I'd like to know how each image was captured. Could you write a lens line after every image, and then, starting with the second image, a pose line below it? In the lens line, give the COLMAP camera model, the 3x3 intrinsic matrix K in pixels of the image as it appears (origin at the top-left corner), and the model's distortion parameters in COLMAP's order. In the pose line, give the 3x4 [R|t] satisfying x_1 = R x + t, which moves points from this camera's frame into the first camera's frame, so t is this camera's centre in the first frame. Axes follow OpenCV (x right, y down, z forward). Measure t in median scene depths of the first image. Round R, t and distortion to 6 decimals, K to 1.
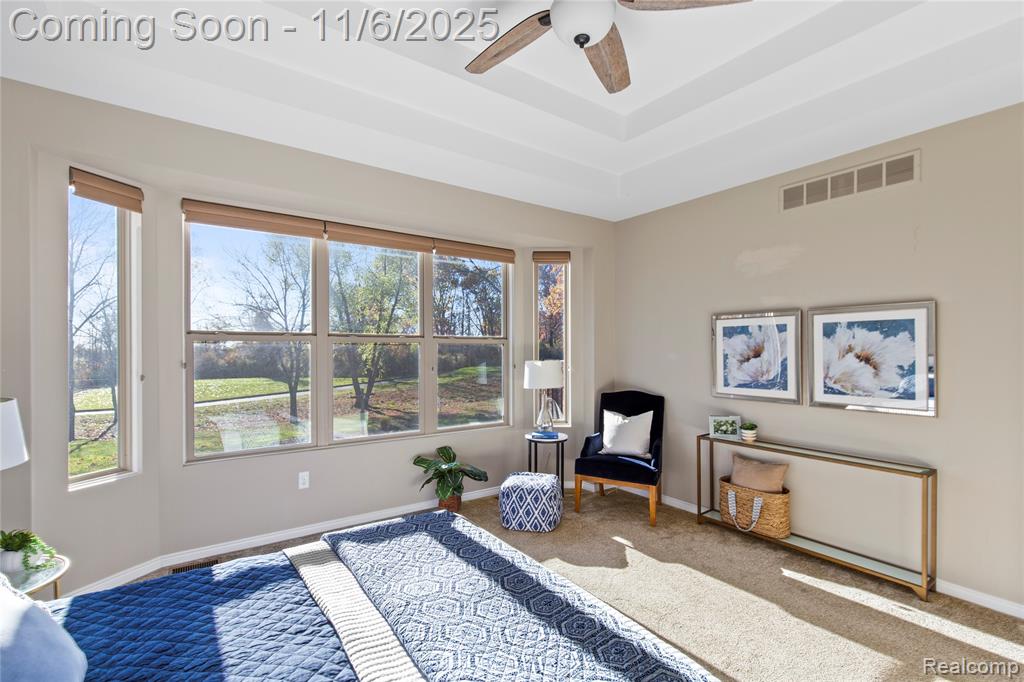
lens RADIAL K [[467.1, 0, 503.1], [0, 467.1, 345.7], [0, 0, 1]] dist [0.001561, -0.002093]
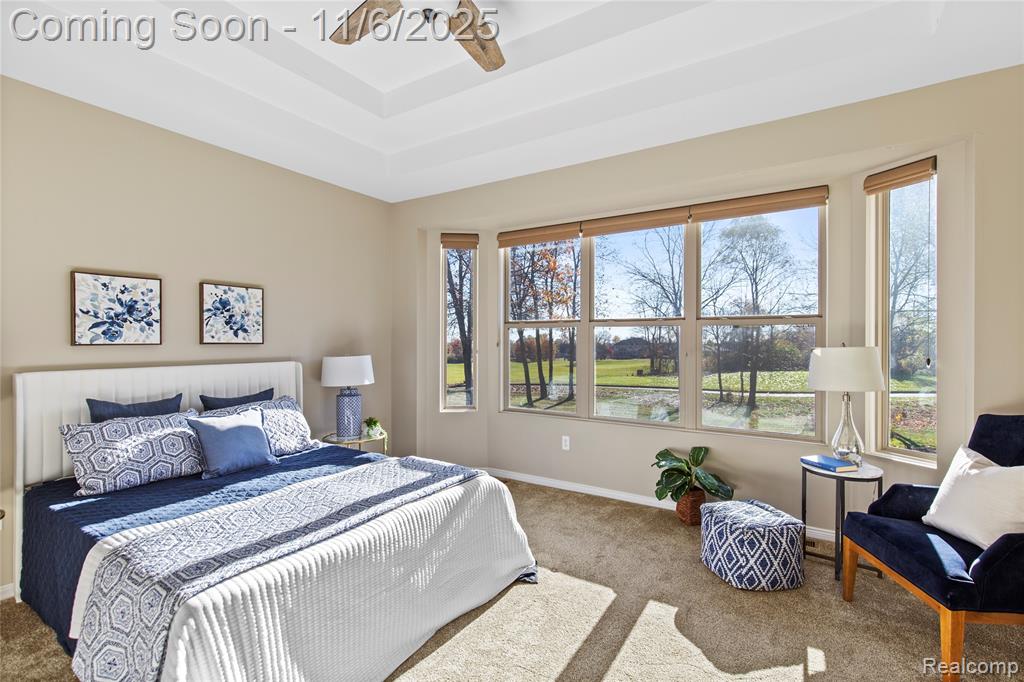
lens RADIAL K [[467.1, 0, 511.7], [0, 467.1, 340.8], [0, 0, 1]] dist [0.001561, -0.002093]
pose [[0.371415, 0.003434, -0.928461, 0.626471], [0.008586, 0.999938, 0.007133, 0.015472], [0.928427, -0.010620, 0.371362, 0.421588]]
